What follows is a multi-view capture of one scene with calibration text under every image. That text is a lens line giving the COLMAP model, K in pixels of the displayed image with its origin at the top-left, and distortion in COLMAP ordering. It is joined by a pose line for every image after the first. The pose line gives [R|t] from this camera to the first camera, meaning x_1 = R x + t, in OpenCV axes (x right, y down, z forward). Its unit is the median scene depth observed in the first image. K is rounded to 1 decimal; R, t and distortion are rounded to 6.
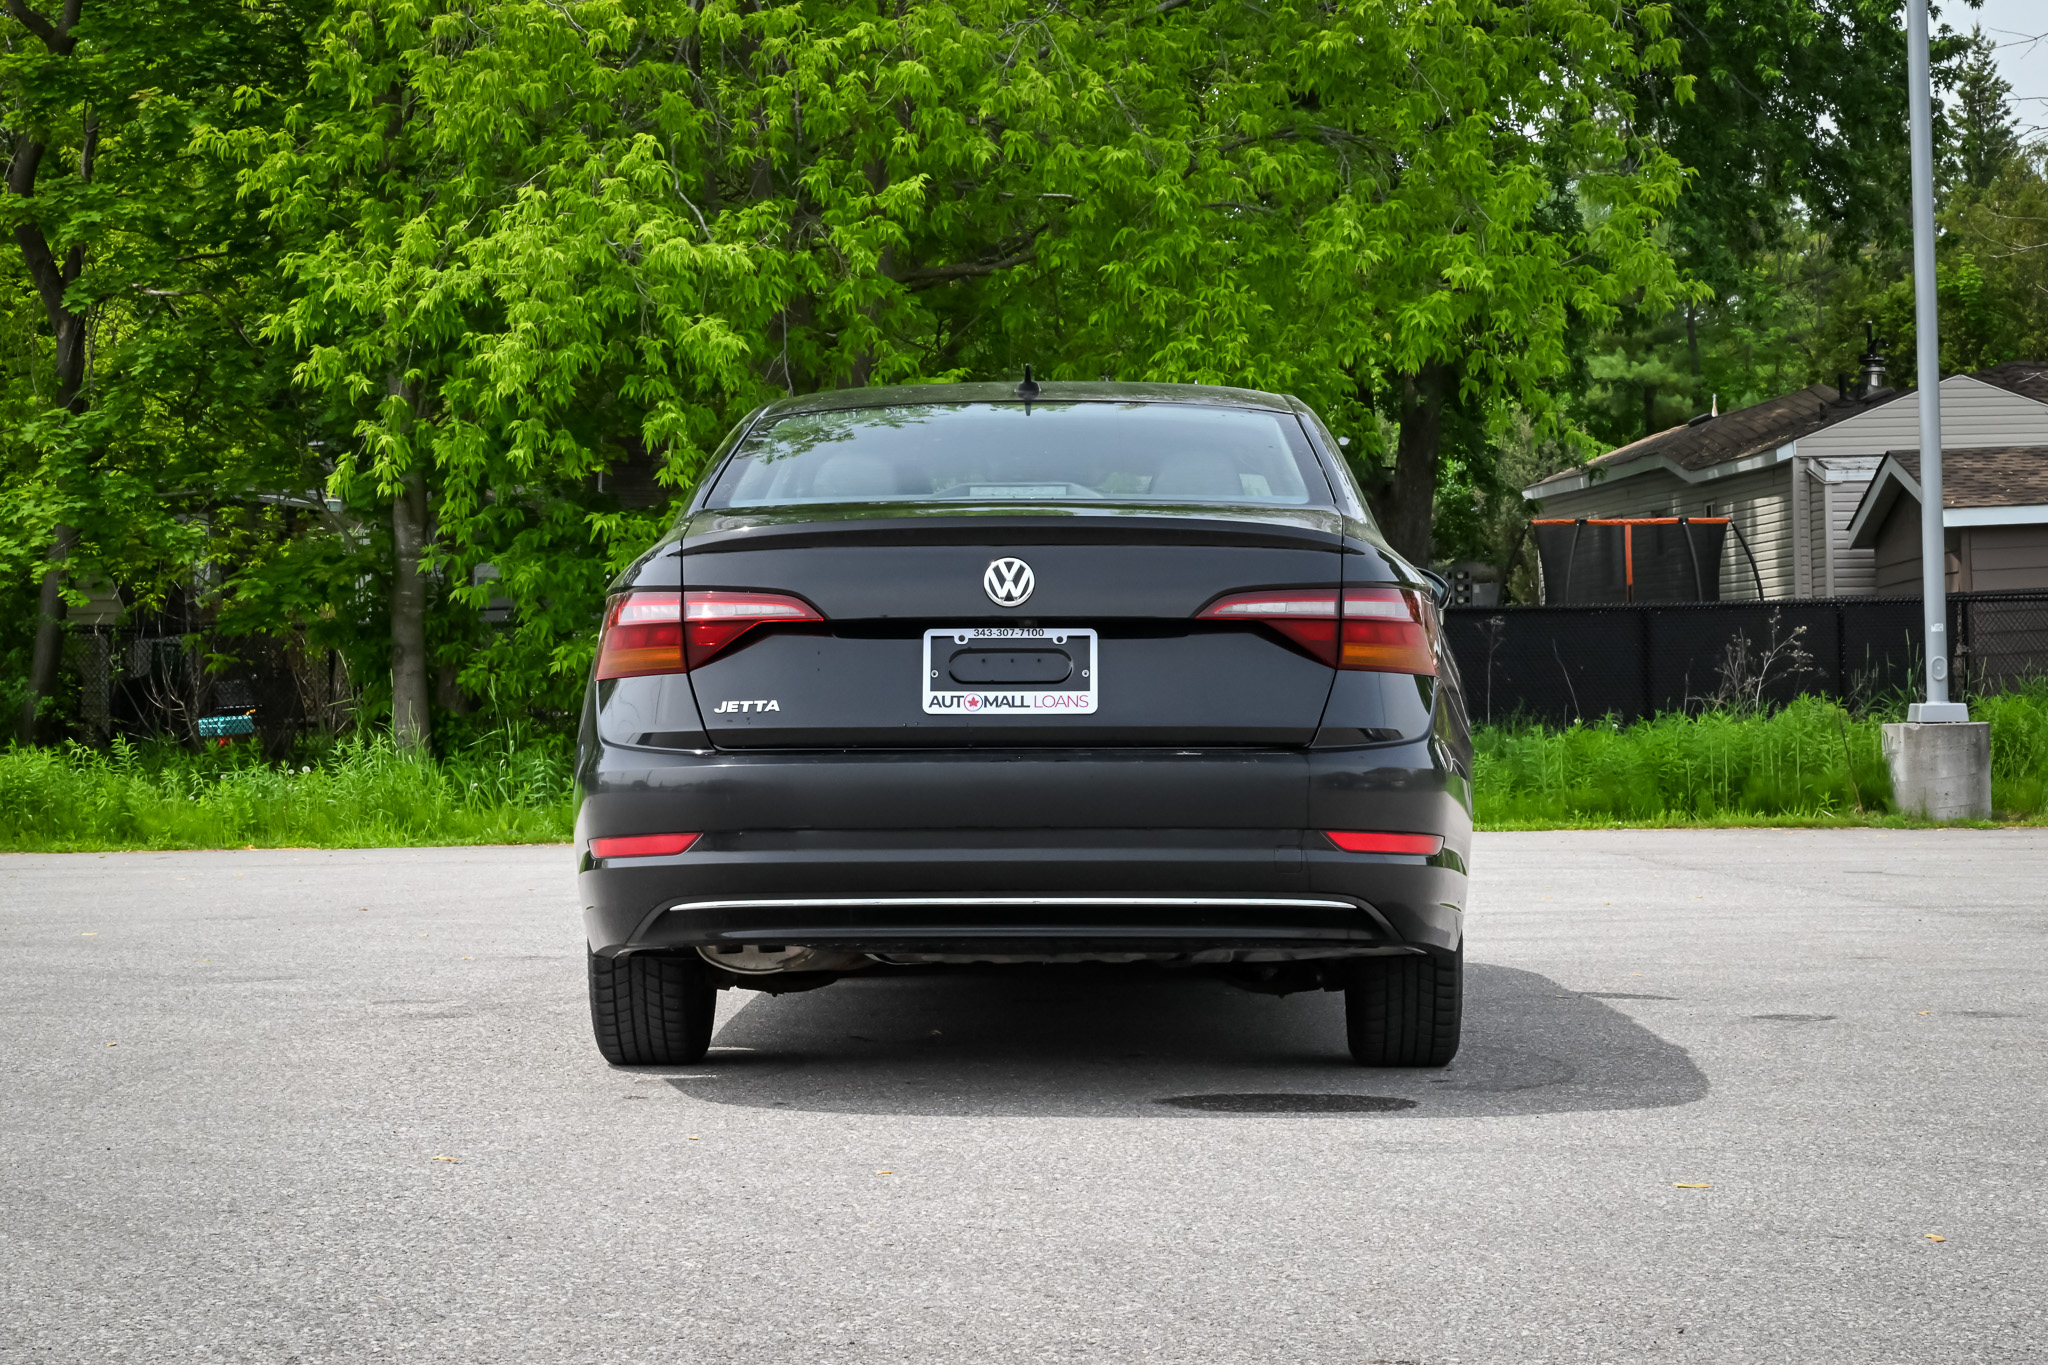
lens RADIAL K [[3877.5, 0, 1011.3], [0, 3877.5, 675.8], [0, 0, 1]] dist [-0.007157, 0.000000]
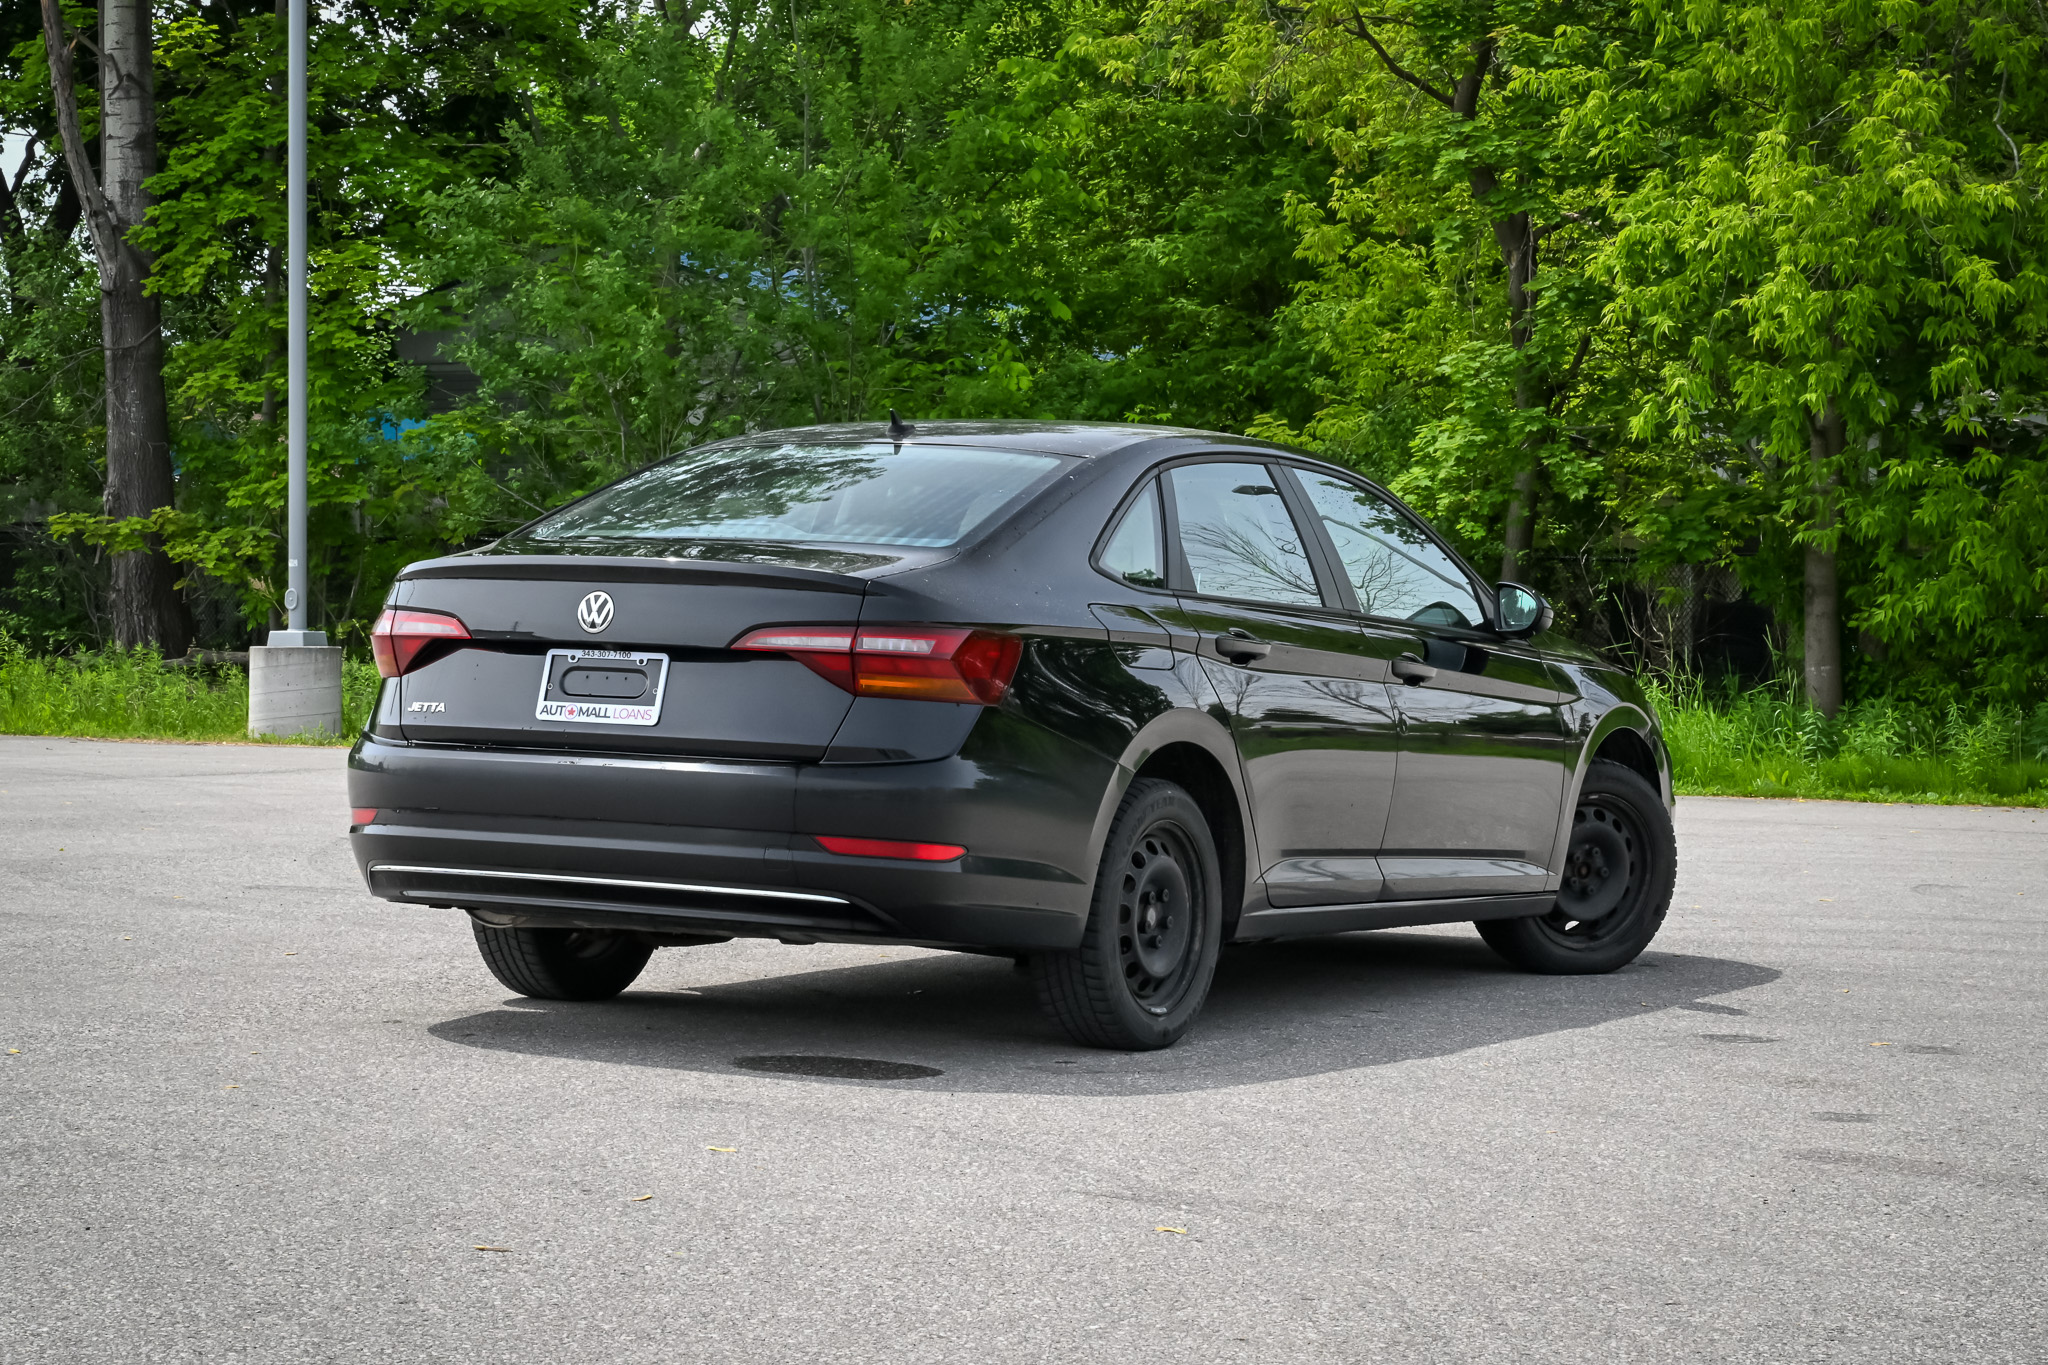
lens RADIAL K [[4102.0, 0, 1028.0], [0, 4102.0, 686.5], [0, 0, 1]] dist [0.008282, 0.000000]
pose [[0.902826, 0.039265, -0.428209, 0.646081], [-0.029607, 0.999135, 0.029193, -0.041192], [0.428985, -0.013678, 0.903208, -0.078953]]
